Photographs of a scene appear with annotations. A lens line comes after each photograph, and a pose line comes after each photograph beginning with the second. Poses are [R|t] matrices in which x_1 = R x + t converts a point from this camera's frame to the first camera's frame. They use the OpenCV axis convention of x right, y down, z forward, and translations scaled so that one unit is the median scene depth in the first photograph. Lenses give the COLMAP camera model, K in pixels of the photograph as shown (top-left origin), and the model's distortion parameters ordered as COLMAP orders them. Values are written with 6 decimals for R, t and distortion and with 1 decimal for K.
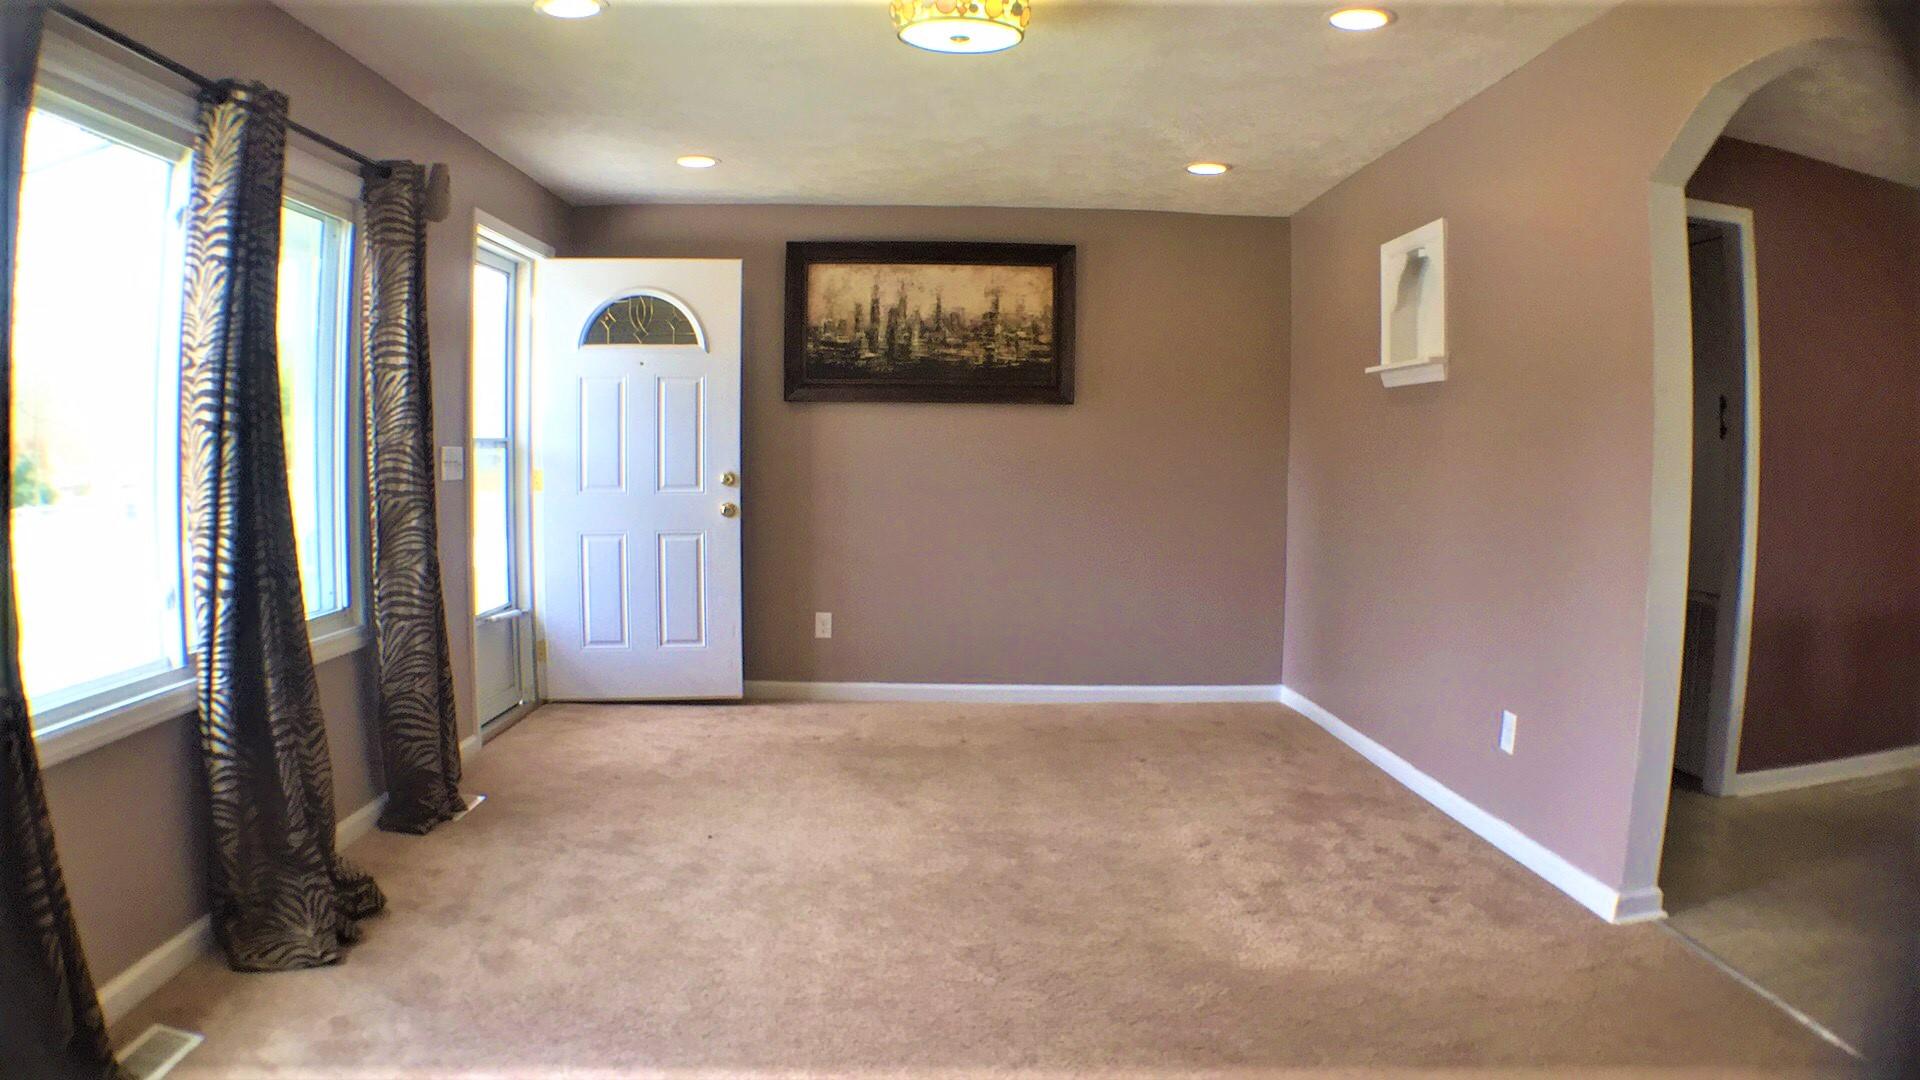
lens RADIAL K [[1276.5, 0, 960.0], [0, 1276.5, 540.0], [0, 0, 1]] dist [-0.294017, 0.052011]
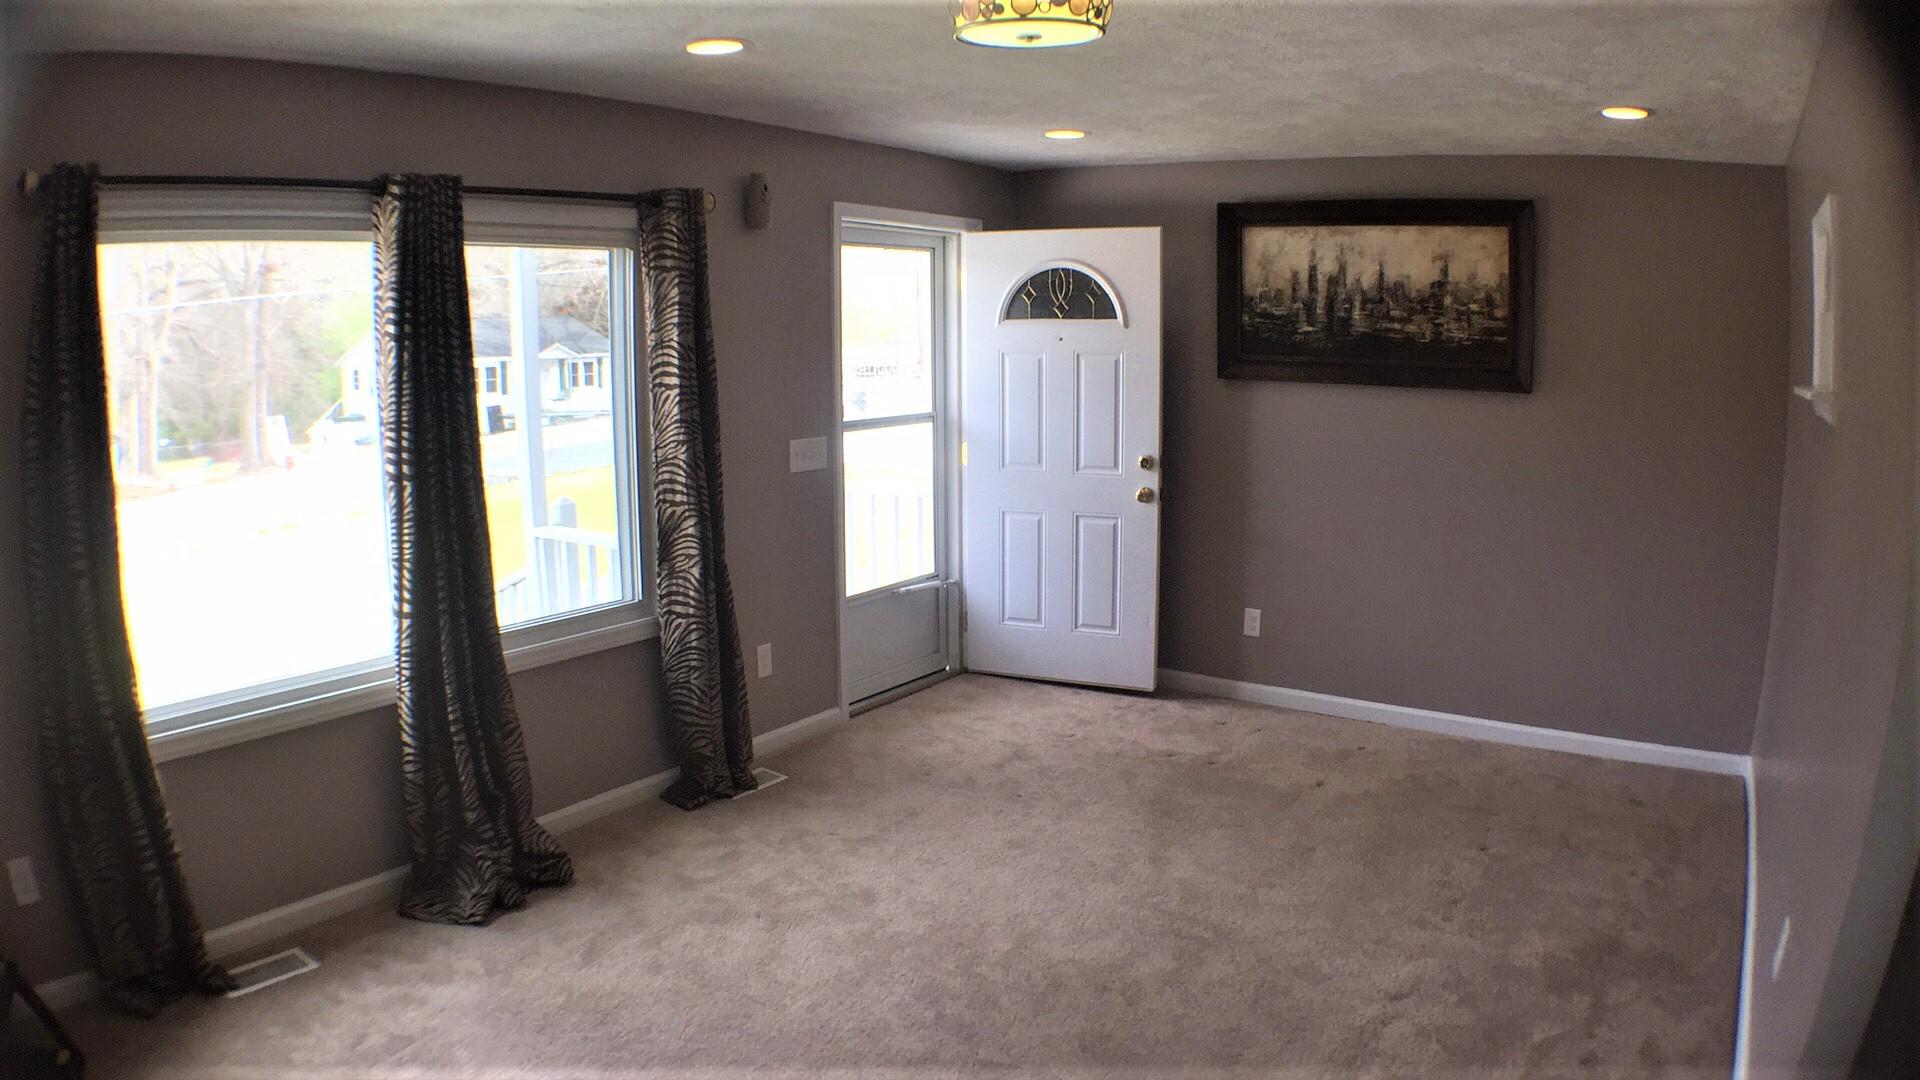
lens RADIAL K [[1276.5, 0, 960.0], [0, 1276.5, 540.0], [0, 0, 1]] dist [-0.294017, 0.052011]
pose [[0.796501, 0.087236, -0.598312, 0.307191], [-0.028174, 0.993817, 0.107394, -0.098115], [0.603981, -0.068683, 0.794034, 0.177352]]
